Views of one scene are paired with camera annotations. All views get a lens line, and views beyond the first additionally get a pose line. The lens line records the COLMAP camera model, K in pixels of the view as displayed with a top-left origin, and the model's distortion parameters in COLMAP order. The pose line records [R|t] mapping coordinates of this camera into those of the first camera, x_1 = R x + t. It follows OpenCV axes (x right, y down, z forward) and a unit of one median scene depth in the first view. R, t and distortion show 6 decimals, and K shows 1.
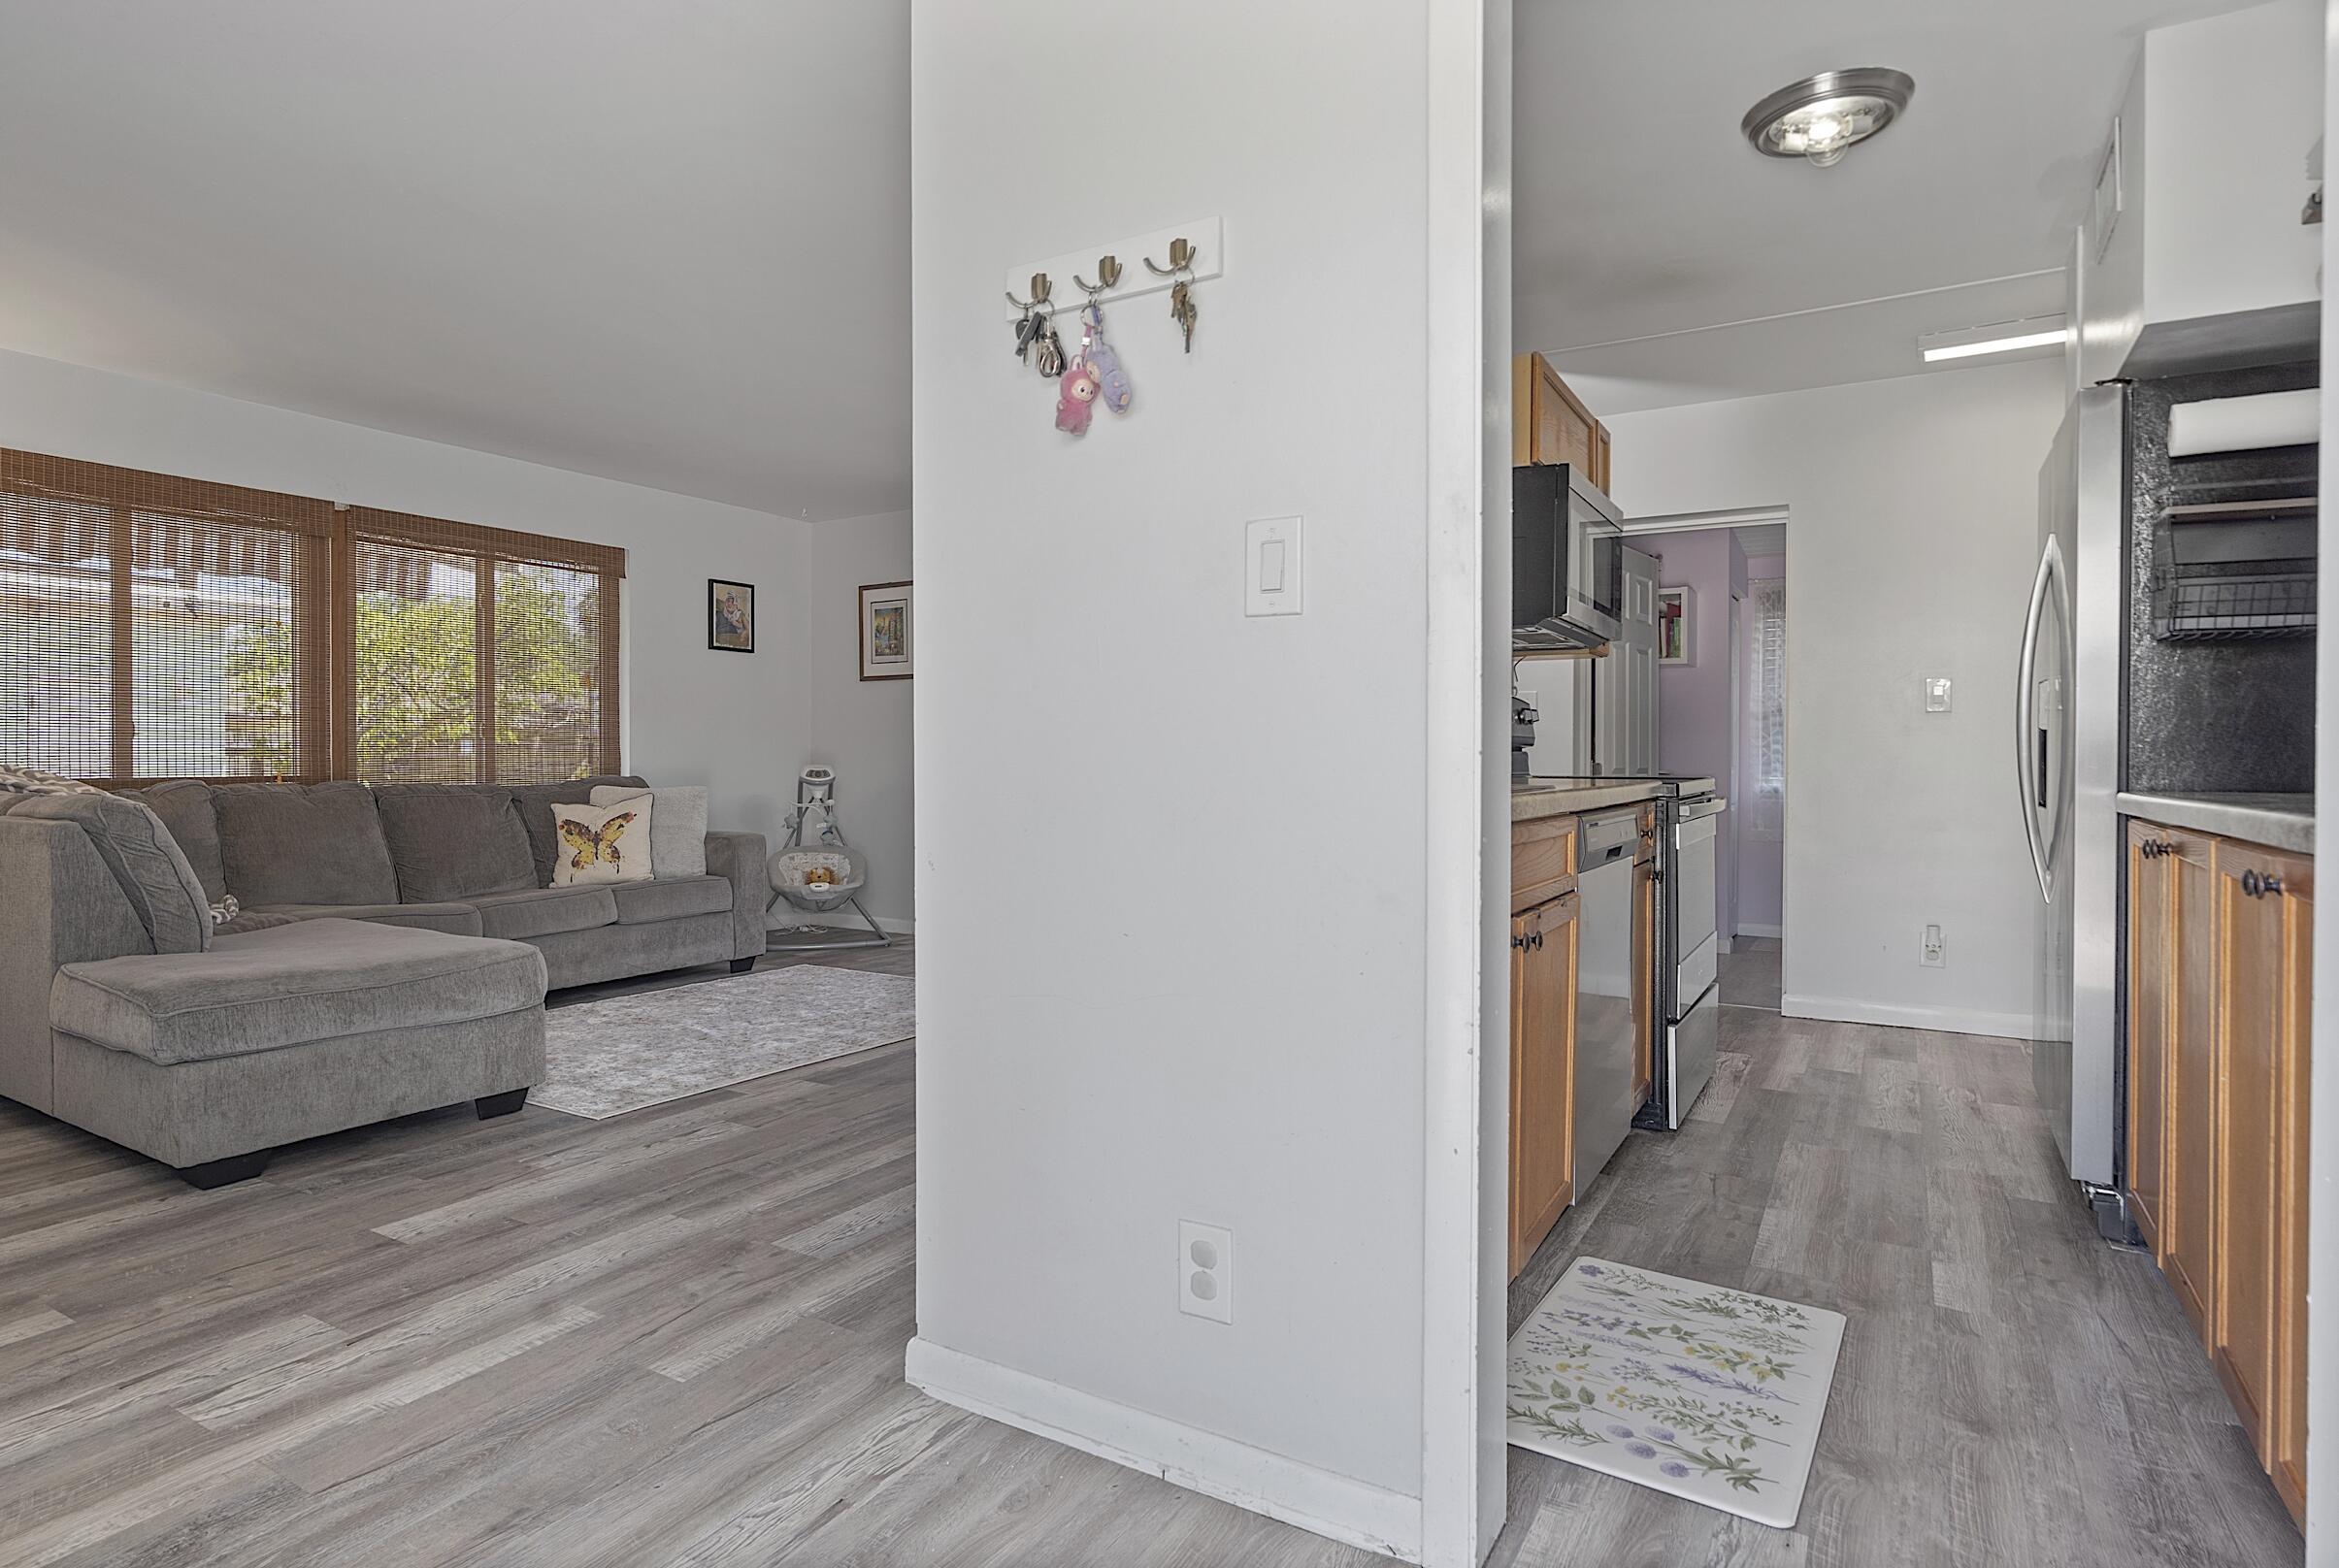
lens RADIAL K [[1227.6, 0, 1117.3], [0, 1227.6, 767.2], [0, 0, 1]] dist [-0.042318, 0.010012]
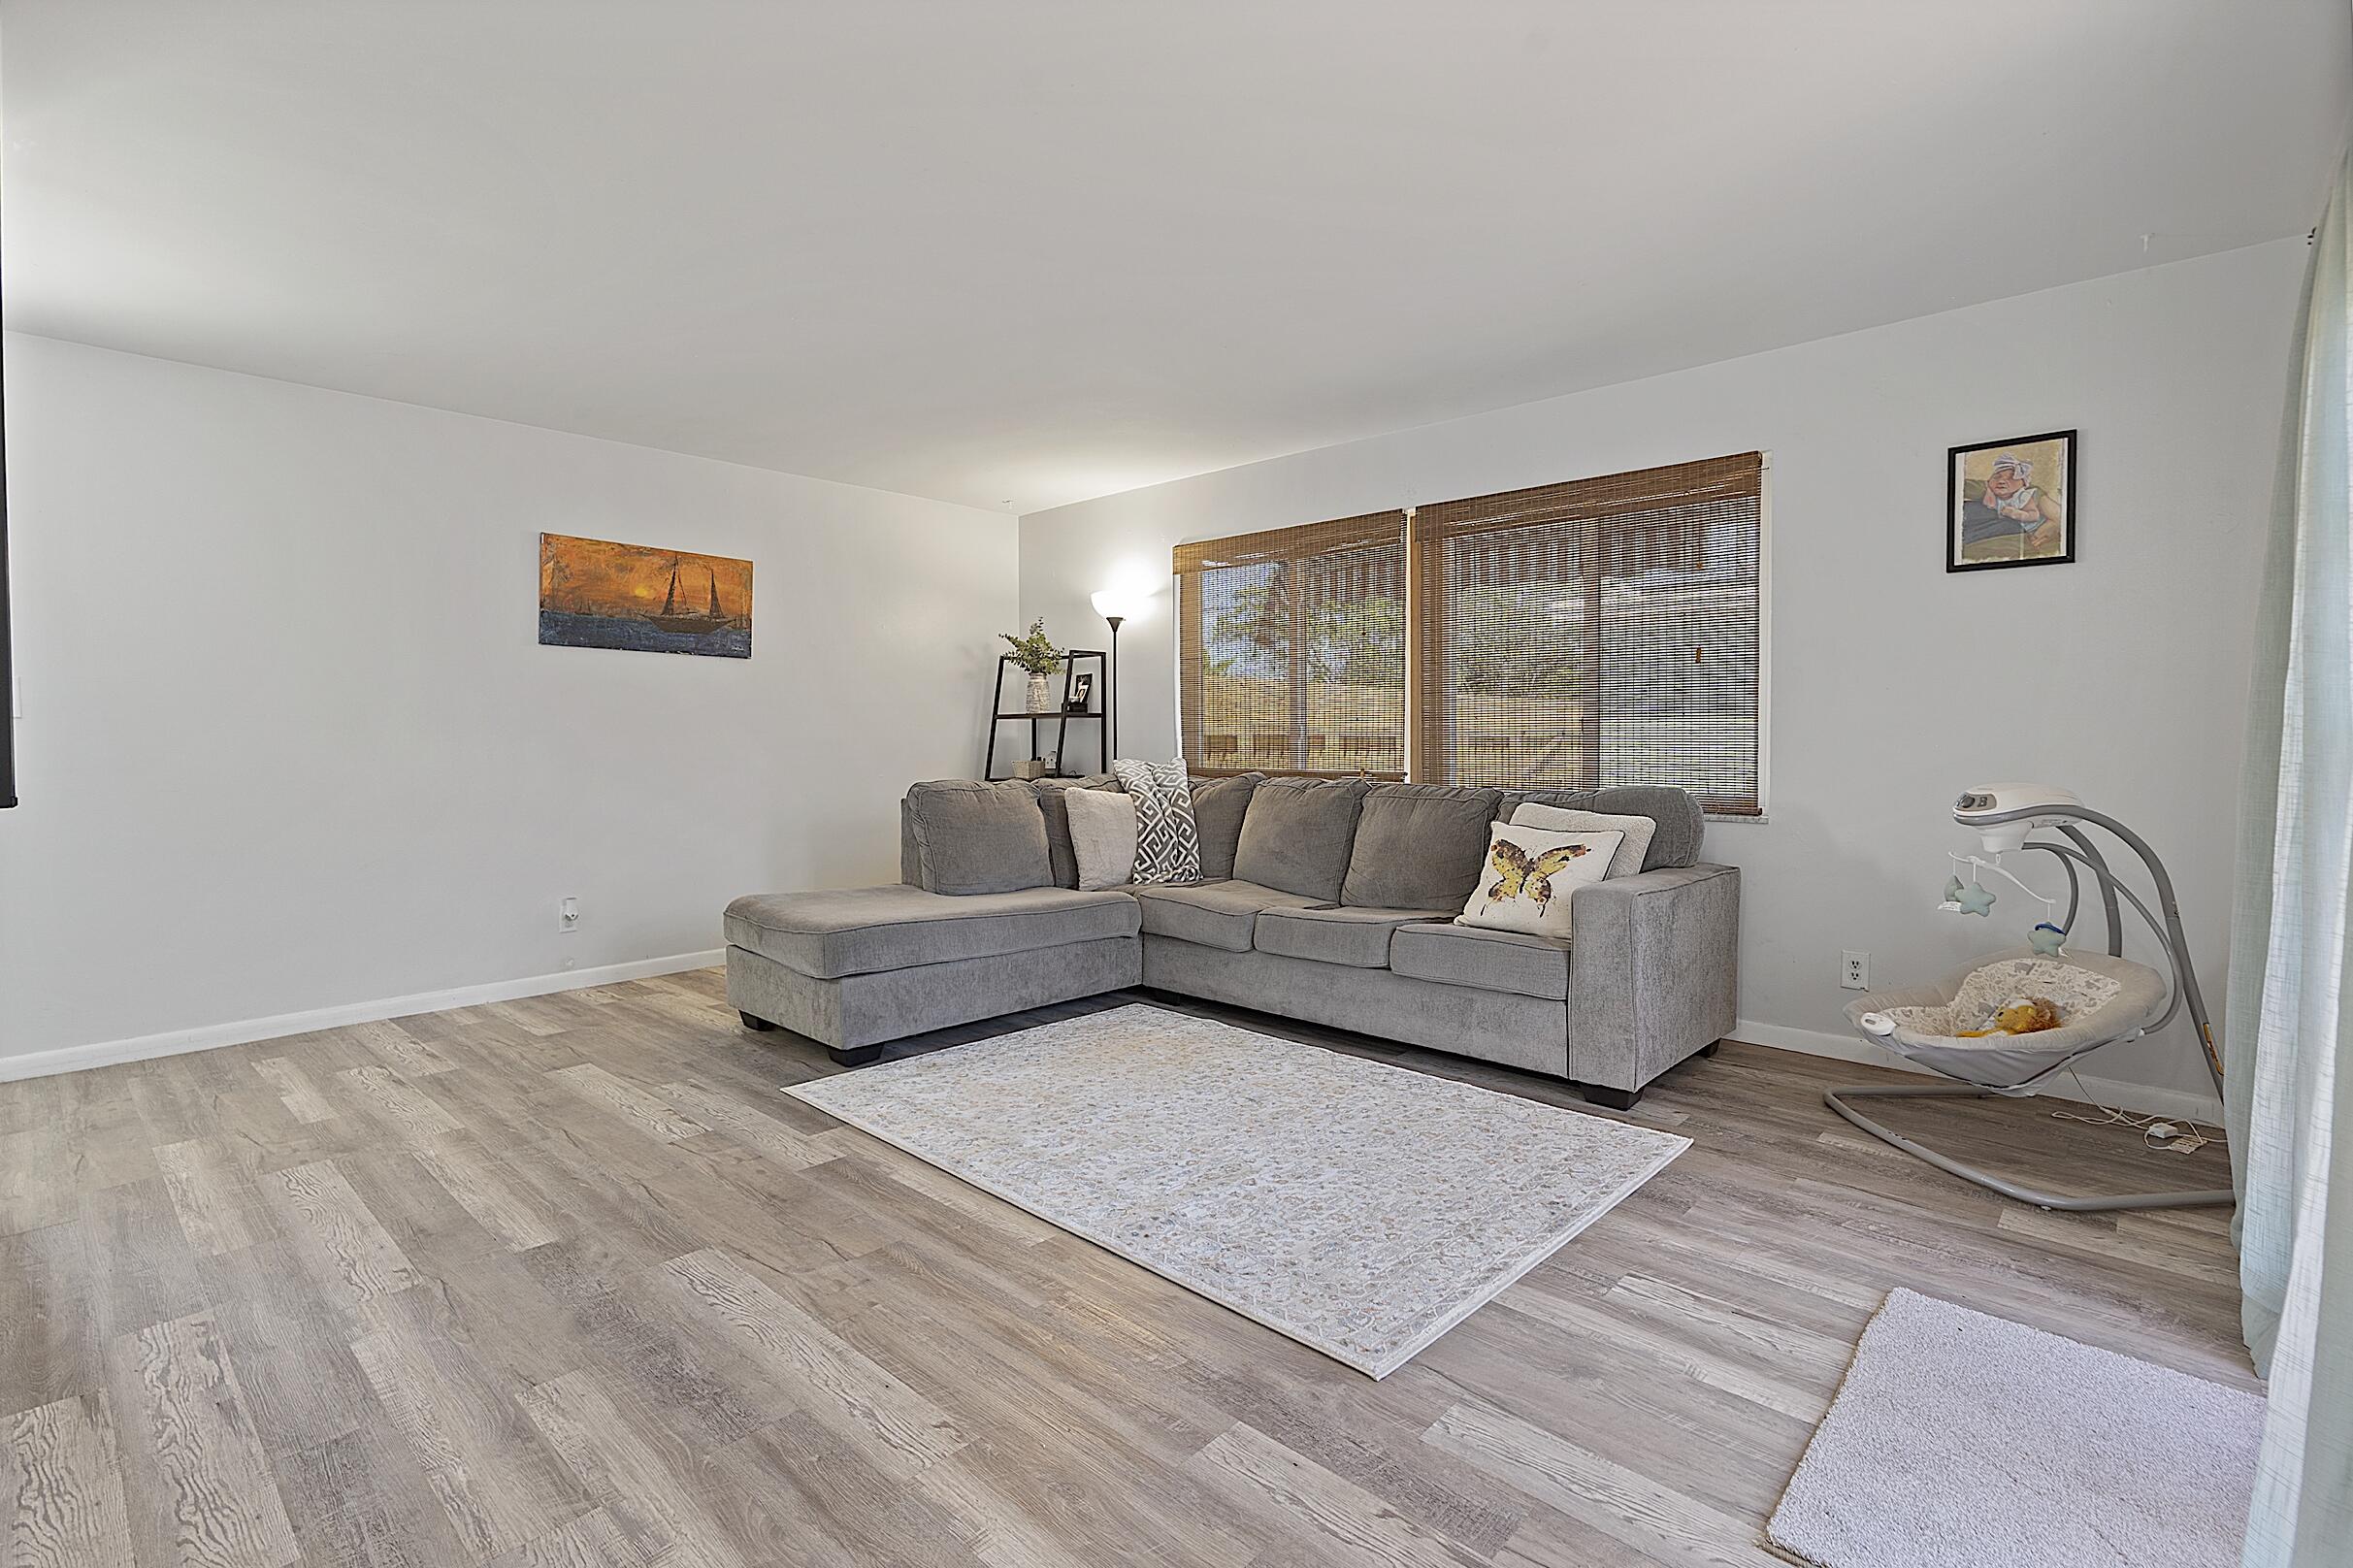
lens RADIAL K [[1081.9, 0, 1210.2], [0, 1081.9, 782.3], [0, 0, 1]] dist [-0.007480, 0.001051]
pose [[-0.181470, 0.040886, -0.982546, 0.665681], [-0.004831, 0.999086, 0.042466, -0.055859], [0.983385, 0.012453, -0.181106, 2.204885]]
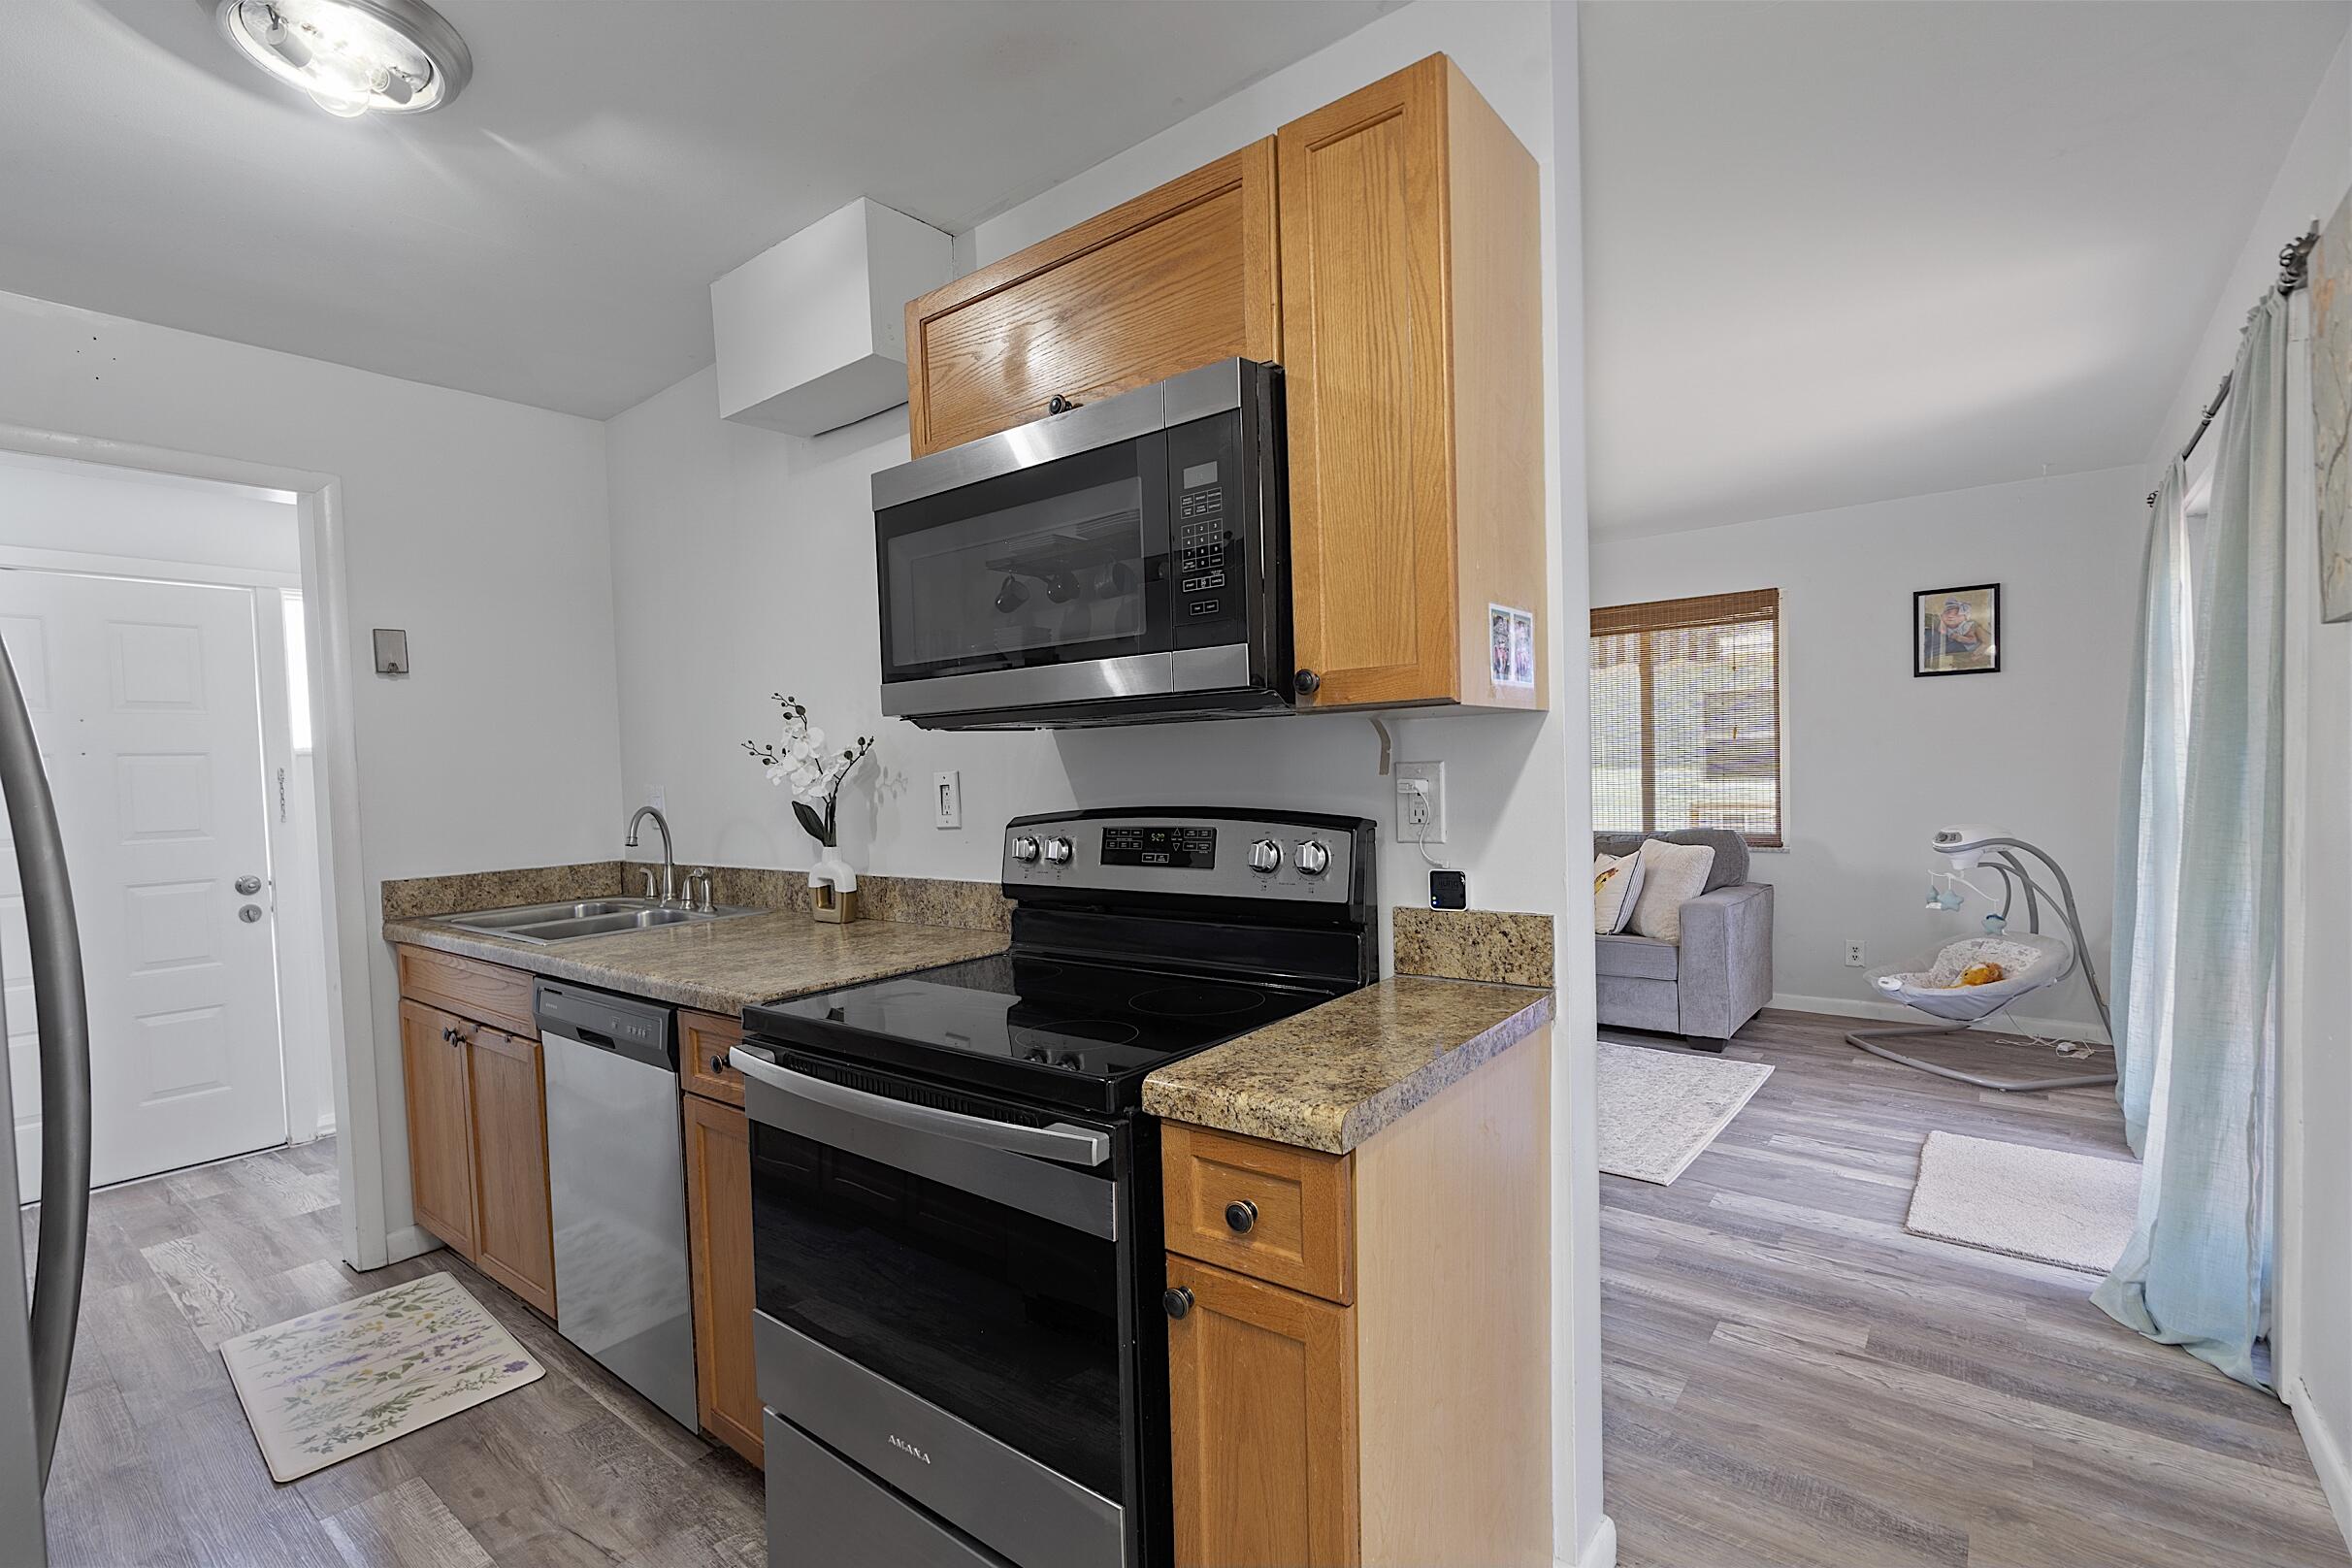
lens RADIAL K [[1081.5, 0, 1176.2], [0, 1081.5, 824.2], [0, 0, 1]] dist [-0.007480, 0.001051]
pose [[-0.113956, 0.056800, -0.991861, 1.295543], [0.024057, 0.998229, 0.054400, -0.139478], [0.993194, -0.017662, -0.115121, 1.737267]]
